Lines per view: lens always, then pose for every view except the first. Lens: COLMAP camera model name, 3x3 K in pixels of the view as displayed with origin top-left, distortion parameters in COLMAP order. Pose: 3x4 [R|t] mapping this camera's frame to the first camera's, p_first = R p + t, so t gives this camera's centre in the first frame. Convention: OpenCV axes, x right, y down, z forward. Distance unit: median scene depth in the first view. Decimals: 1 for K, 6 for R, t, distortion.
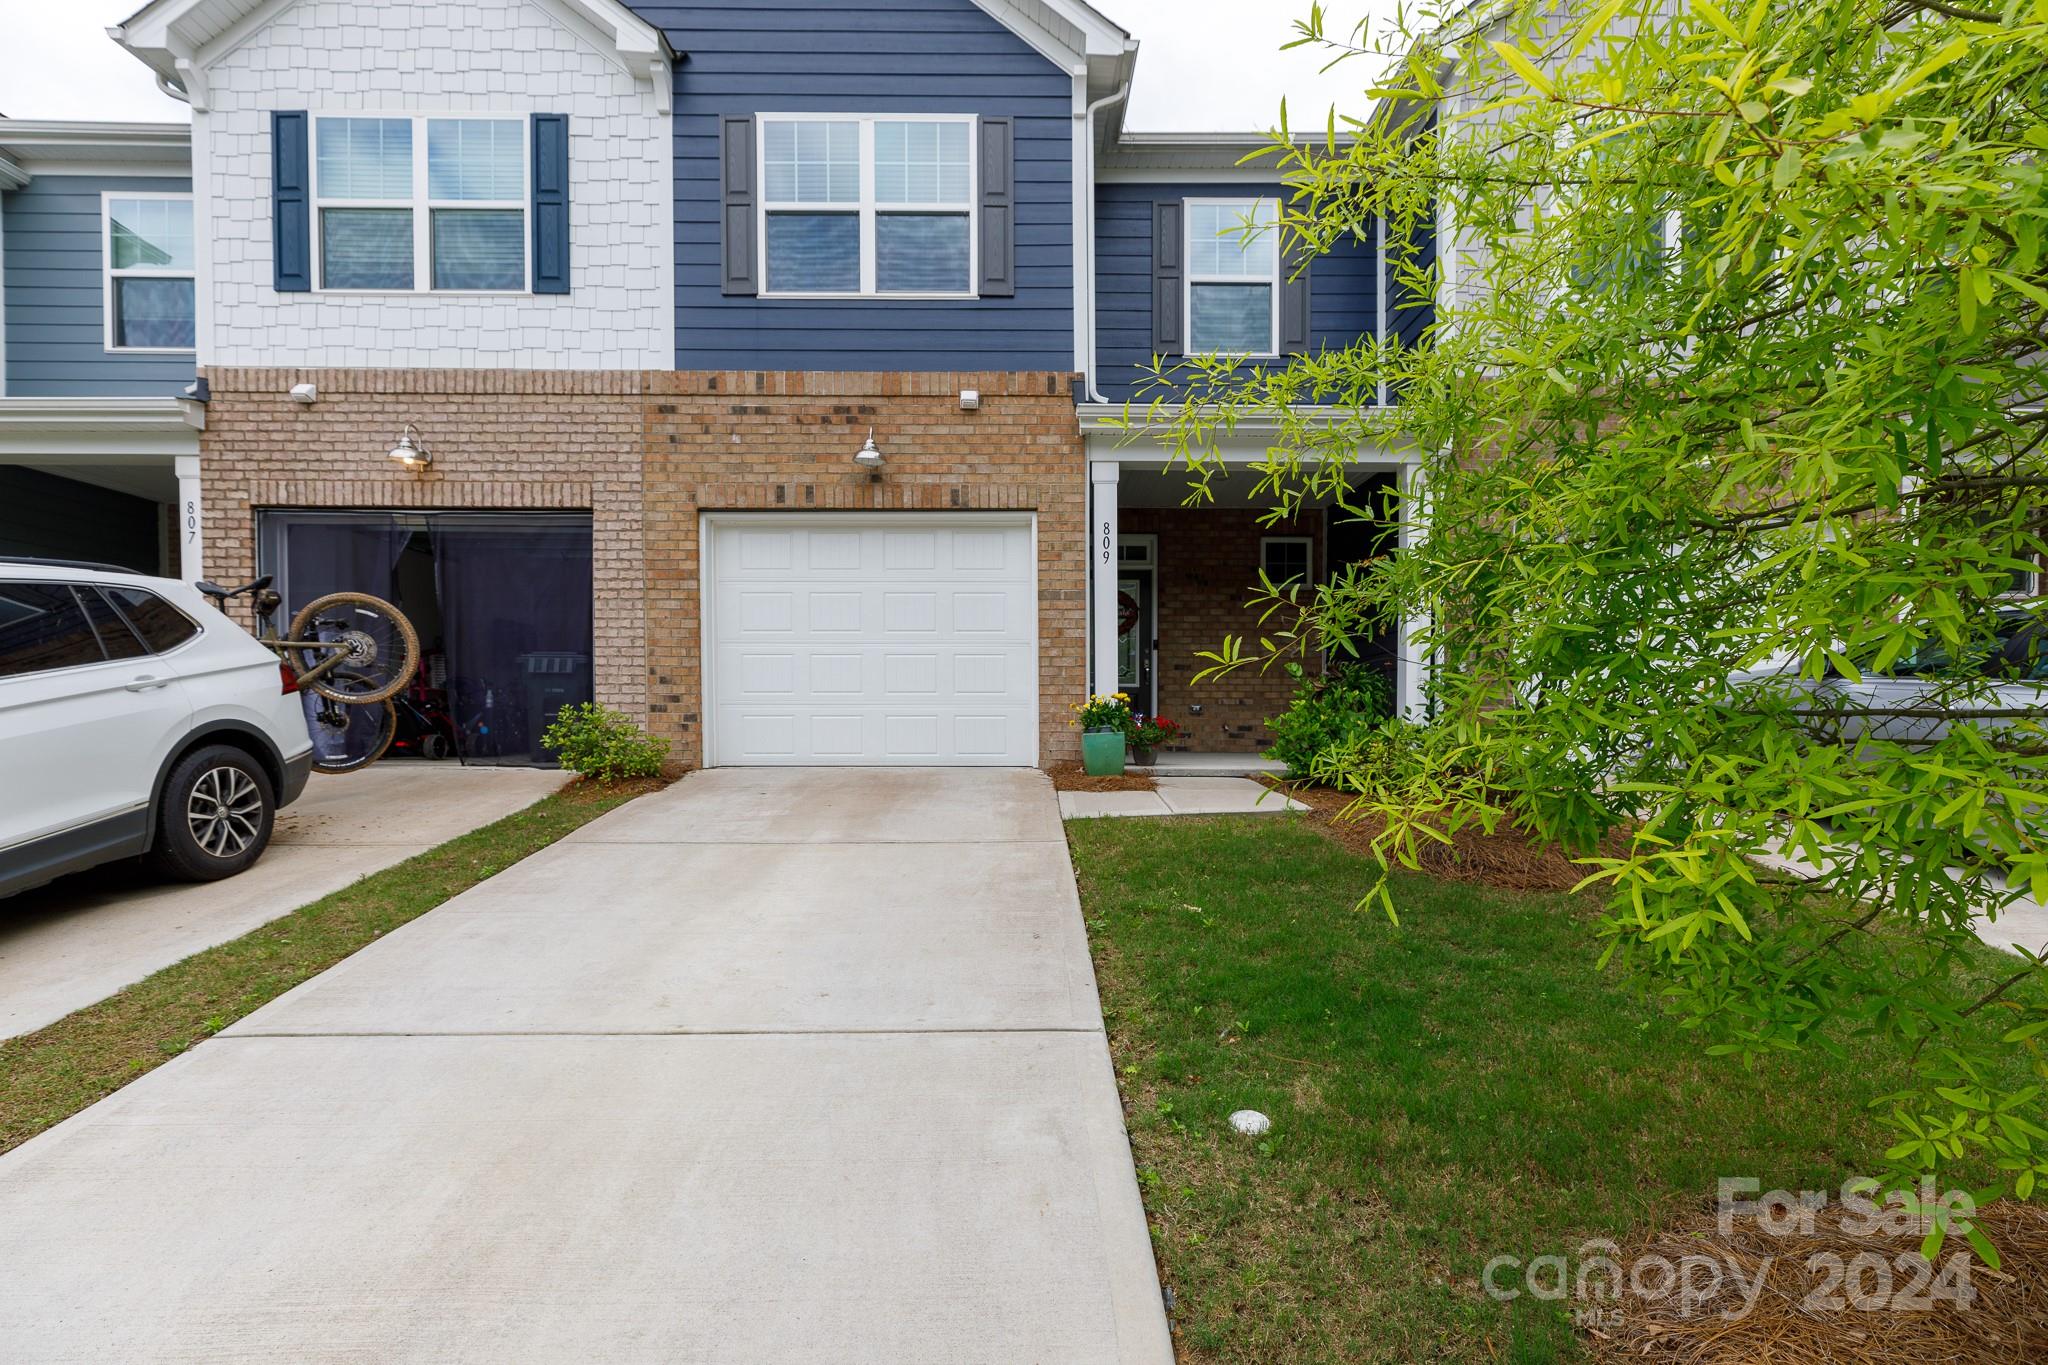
lens RADIAL K [[941.6, 0, 1026.0], [0, 941.6, 700.2], [0, 0, 1]] dist [0.003623, 0.000274]
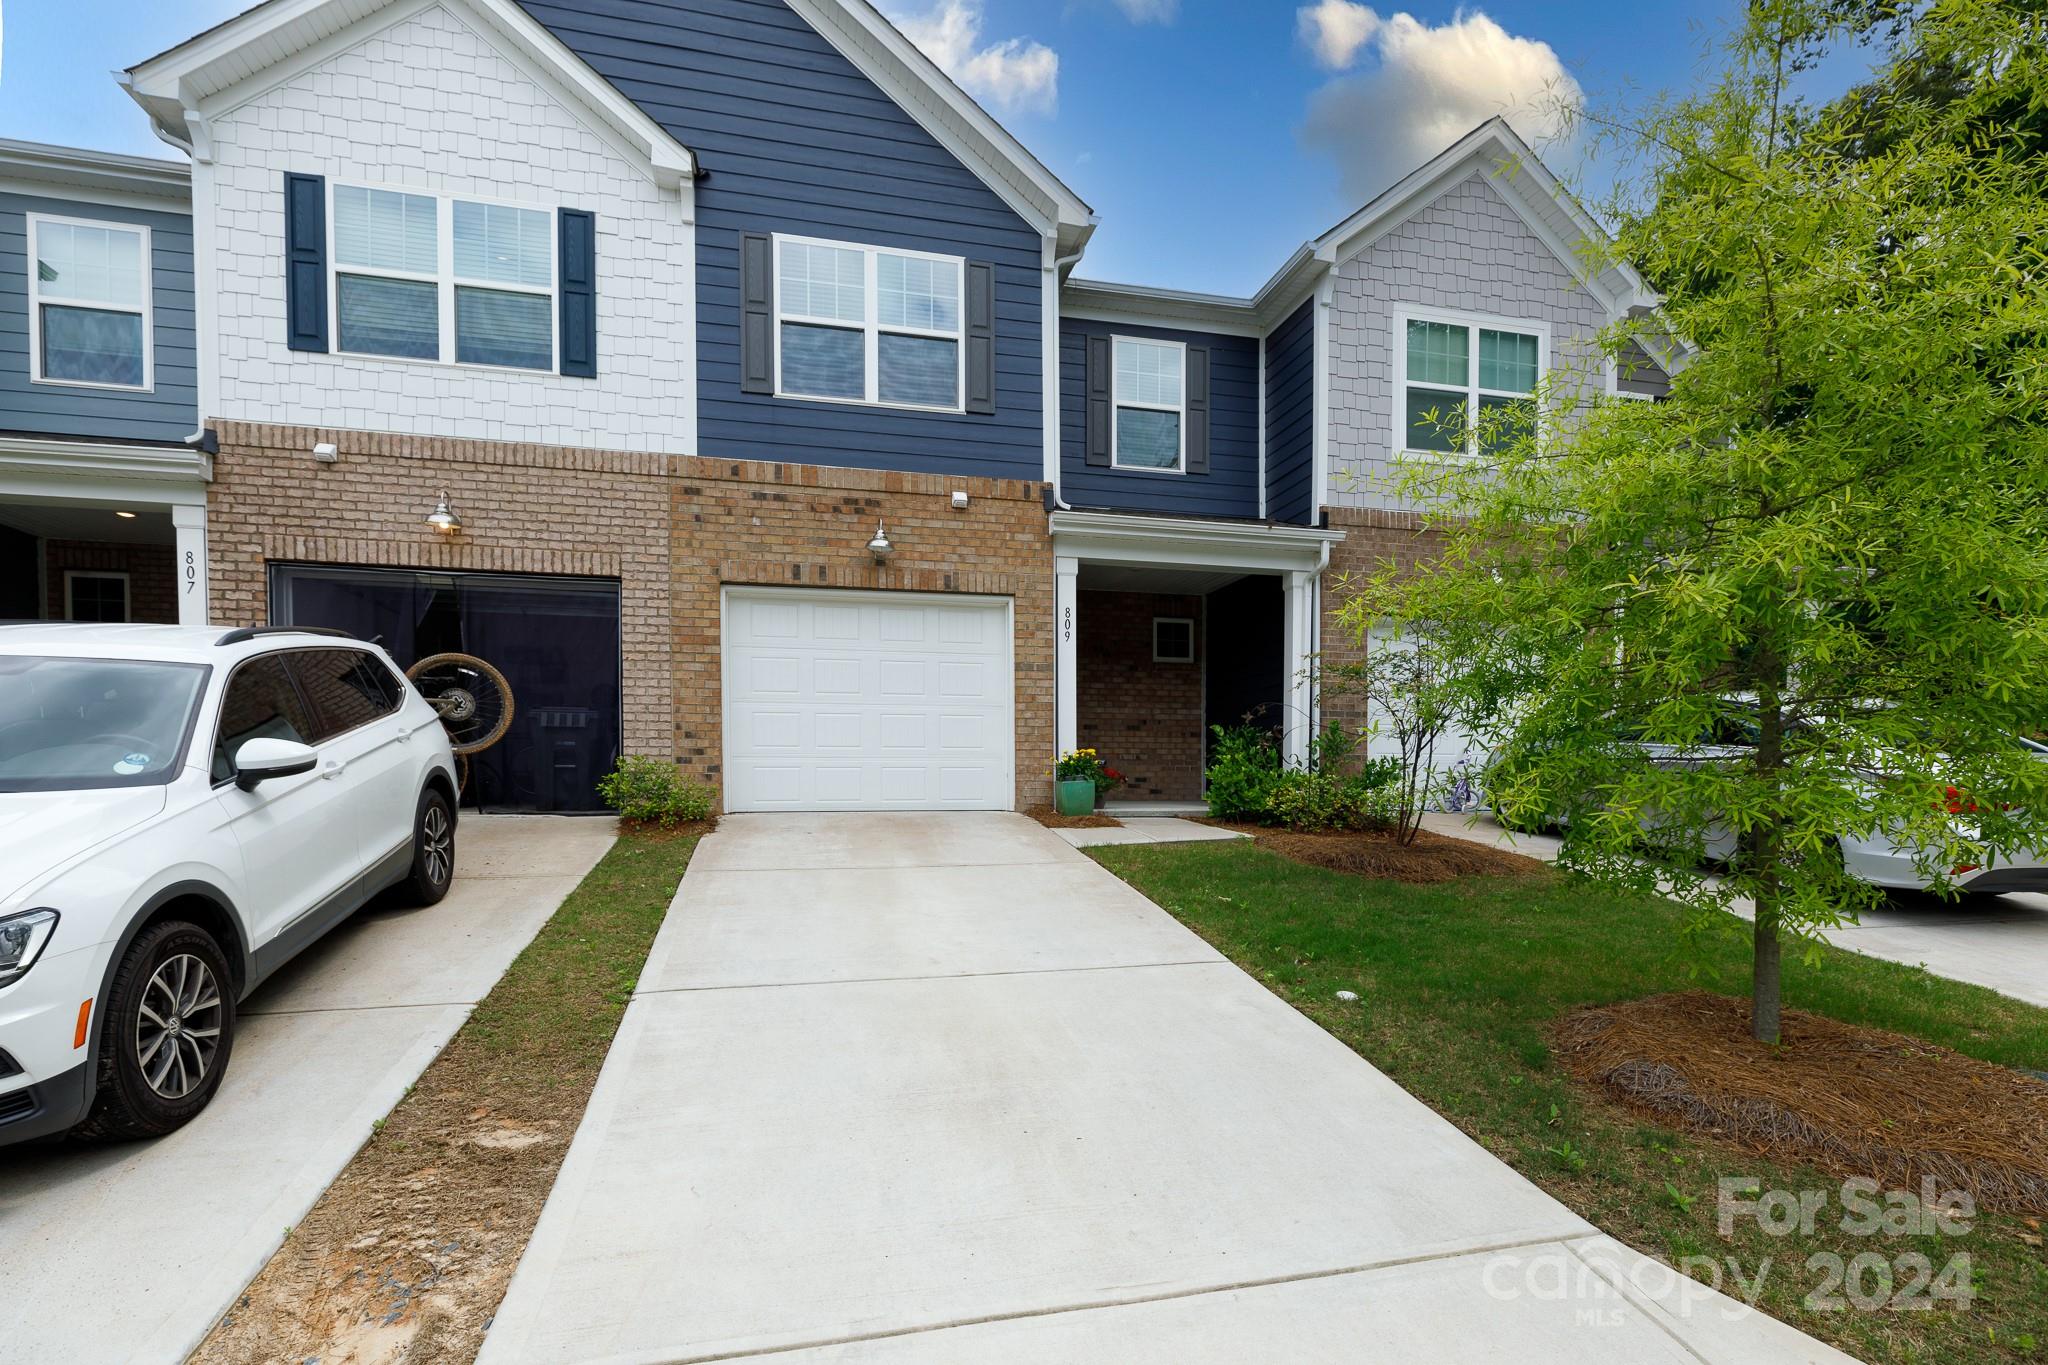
lens RADIAL K [[980.5, 0, 1027.3], [0, 980.5, 759.4], [0, 0, 1]] dist [0.001133, 0.000231]
pose [[0.971948, 0.003540, 0.235167, -0.267323], [-0.004013, 0.999991, 0.001533, 0.004428], [-0.235160, -0.002433, 0.971954, -0.217205]]
